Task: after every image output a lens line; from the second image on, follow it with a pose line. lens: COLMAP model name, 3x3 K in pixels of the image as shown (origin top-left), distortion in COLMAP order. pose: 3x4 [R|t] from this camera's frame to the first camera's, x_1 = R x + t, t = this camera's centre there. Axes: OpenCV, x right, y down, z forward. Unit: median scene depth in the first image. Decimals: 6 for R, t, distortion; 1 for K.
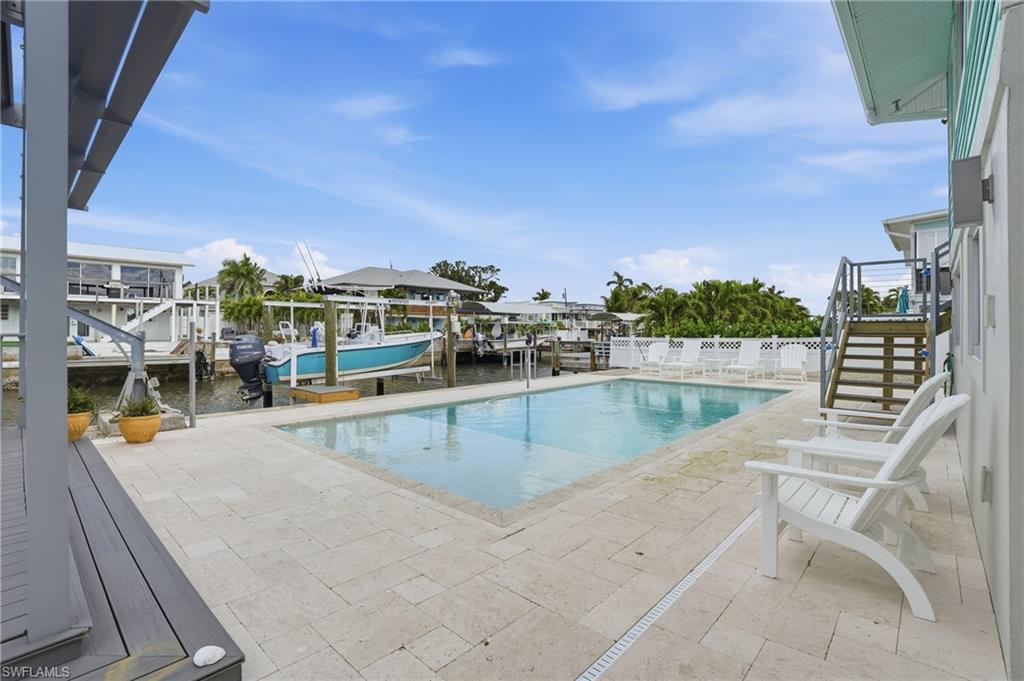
lens RADIAL K [[473.1, 0, 515.0], [0, 473.1, 337.5], [0, 0, 1]] dist [-0.025450, 0.003532]
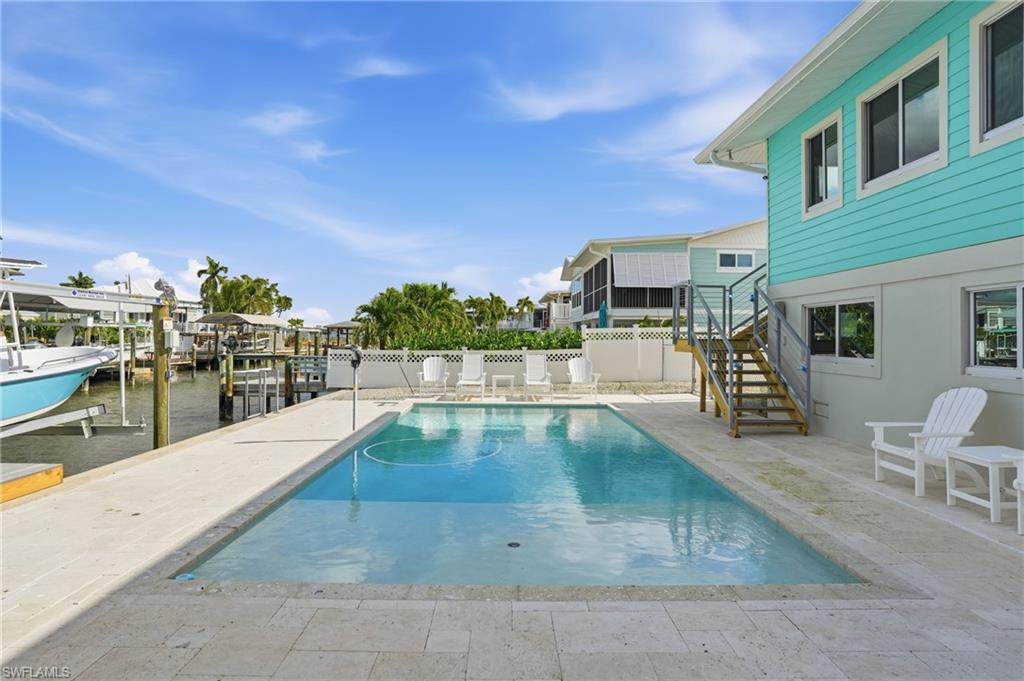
lens RADIAL K [[570.3, 0, 507.9], [0, 570.3, 342.9], [0, 0, 1]] dist [-0.025987, 0.007291]
pose [[0.731565, -0.001207, 0.681771, -0.130777], [0.002491, 0.999996, -0.000904, -0.006076], [-0.681767, 0.002360, 0.731566, 0.080408]]
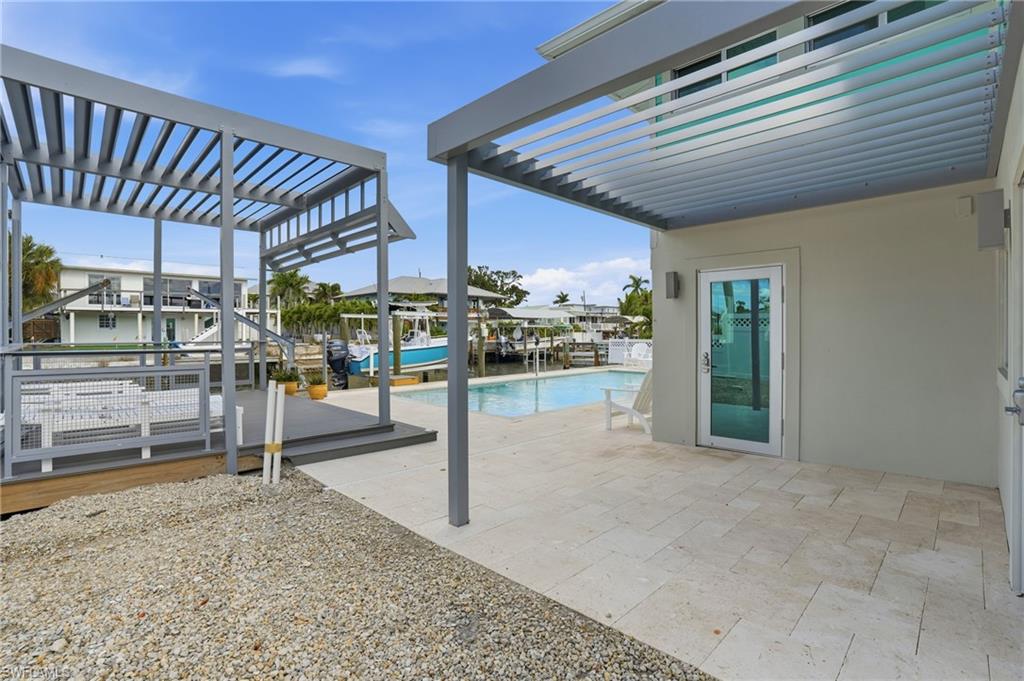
lens RADIAL K [[473.1, 0, 513.8], [0, 473.1, 338.6], [0, 0, 1]] dist [-0.025450, 0.003532]
pose [[0.998723, -0.005971, -0.050173, 0.009389], [0.005927, 0.999982, -0.001009, -0.001181], [0.050178, 0.000711, 0.998740, -0.132253]]
